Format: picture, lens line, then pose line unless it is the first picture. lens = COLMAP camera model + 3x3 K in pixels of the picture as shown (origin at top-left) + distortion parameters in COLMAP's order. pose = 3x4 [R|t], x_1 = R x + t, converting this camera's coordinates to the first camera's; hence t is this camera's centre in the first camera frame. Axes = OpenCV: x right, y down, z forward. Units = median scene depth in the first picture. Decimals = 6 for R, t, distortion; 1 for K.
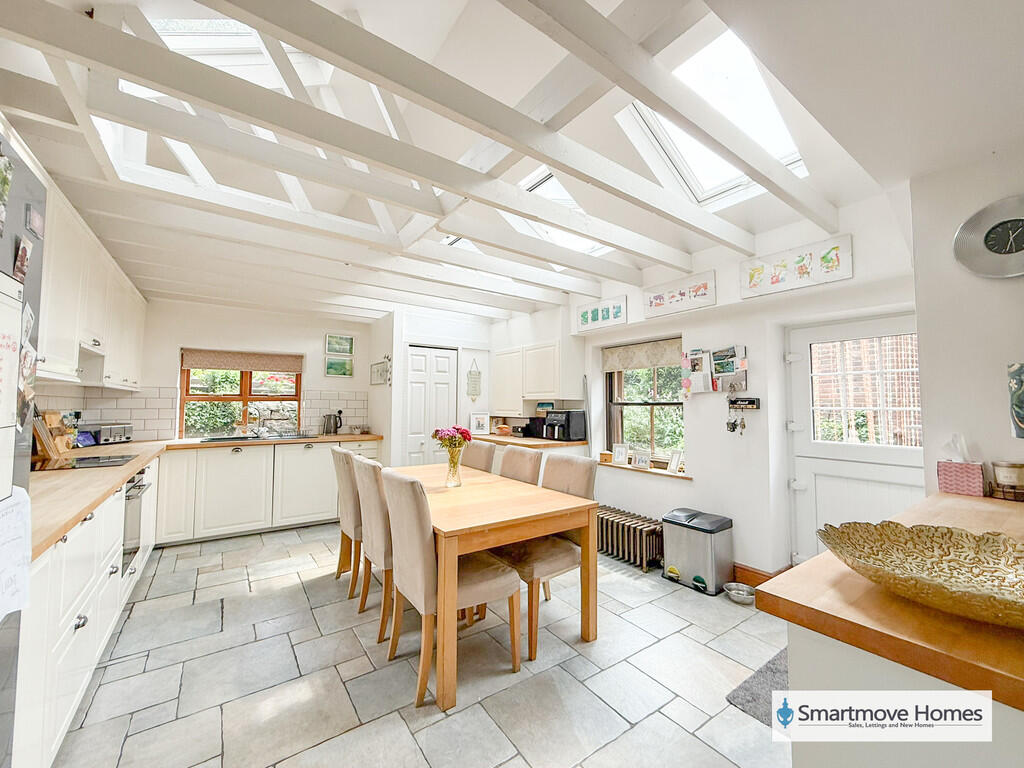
lens RADIAL K [[407.5, 0, 508.8], [0, 407.5, 382.6], [0, 0, 1]] dist [-0.000152, -0.000149]
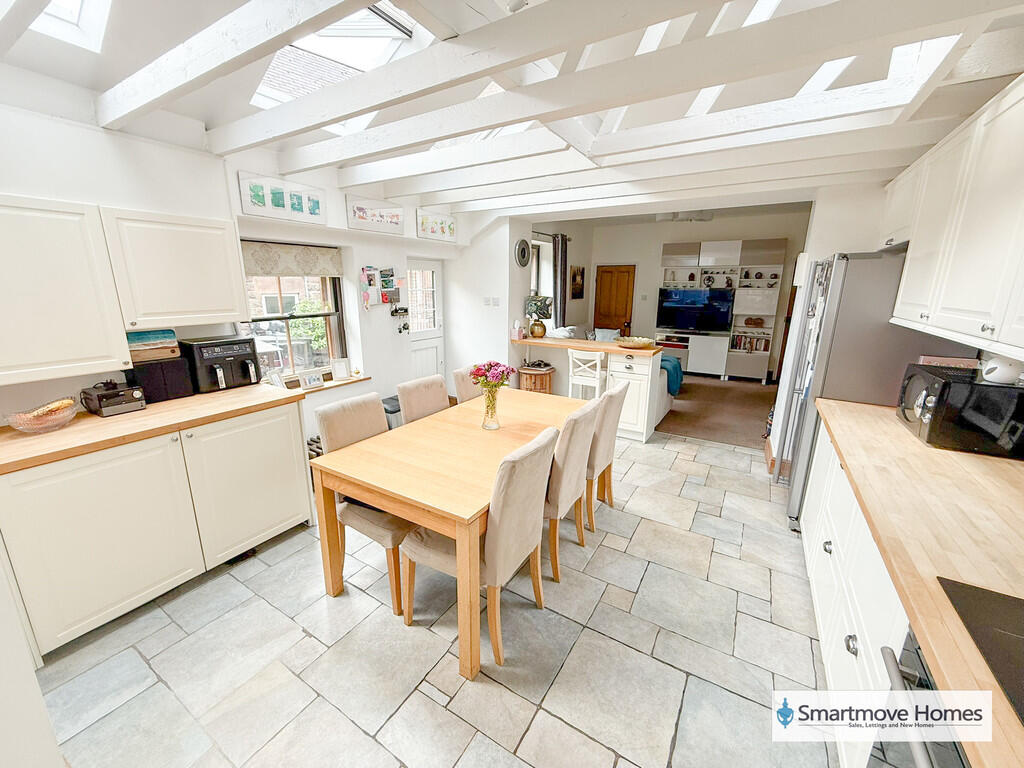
lens RADIAL K [[407.5, 0, 508.8], [0, 407.5, 382.6], [0, 0, 1]] dist [-0.000152, -0.000149]
pose [[-0.399856, -0.226349, 0.888190, -0.670828], [-0.057067, 0.973296, 0.222347, -0.034130], [-0.914800, 0.038220, -0.402095, 0.950973]]
